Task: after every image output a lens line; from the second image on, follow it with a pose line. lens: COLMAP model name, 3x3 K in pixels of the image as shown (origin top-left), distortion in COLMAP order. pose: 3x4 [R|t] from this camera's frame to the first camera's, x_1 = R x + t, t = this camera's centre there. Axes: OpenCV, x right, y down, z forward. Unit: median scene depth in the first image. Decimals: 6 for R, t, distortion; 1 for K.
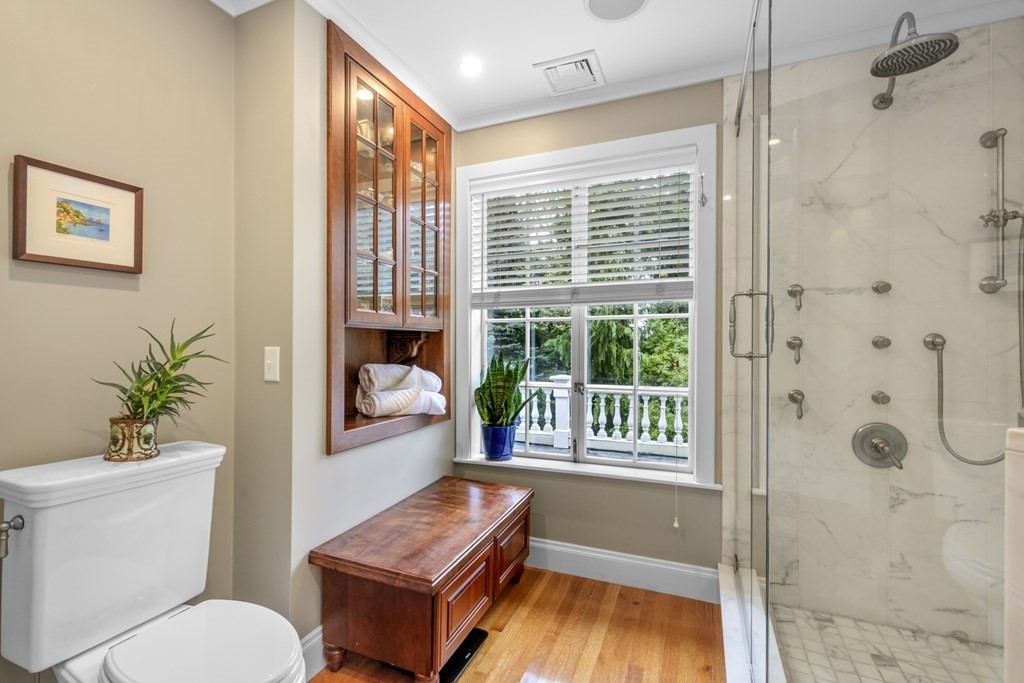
lens RADIAL K [[463.5, 0, 516.6], [0, 463.5, 343.9], [0, 0, 1]] dist [-0.001728, 0.001396]
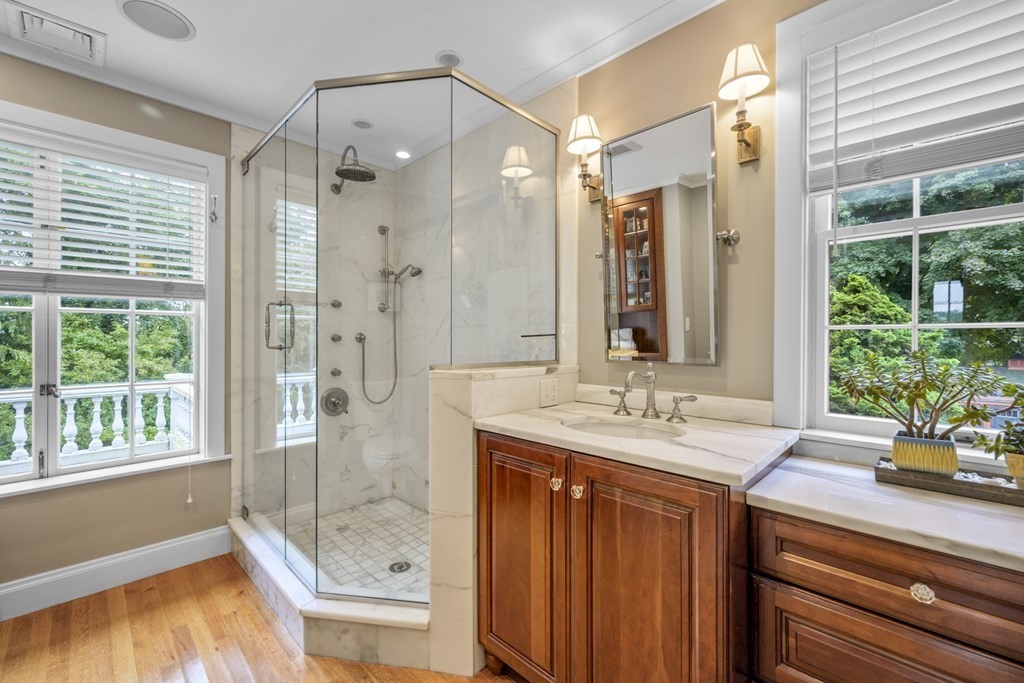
lens RADIAL K [[430.4, 0, 511.9], [0, 430.4, 337.9], [0, 0, 1]] dist [0.000530, -0.000082]
pose [[0.368141, 0.000077, 0.929770, -0.346029], [0.001278, 0.999999, -0.000589, -0.001881], [-0.929769, 0.001405, 0.368140, -0.111841]]
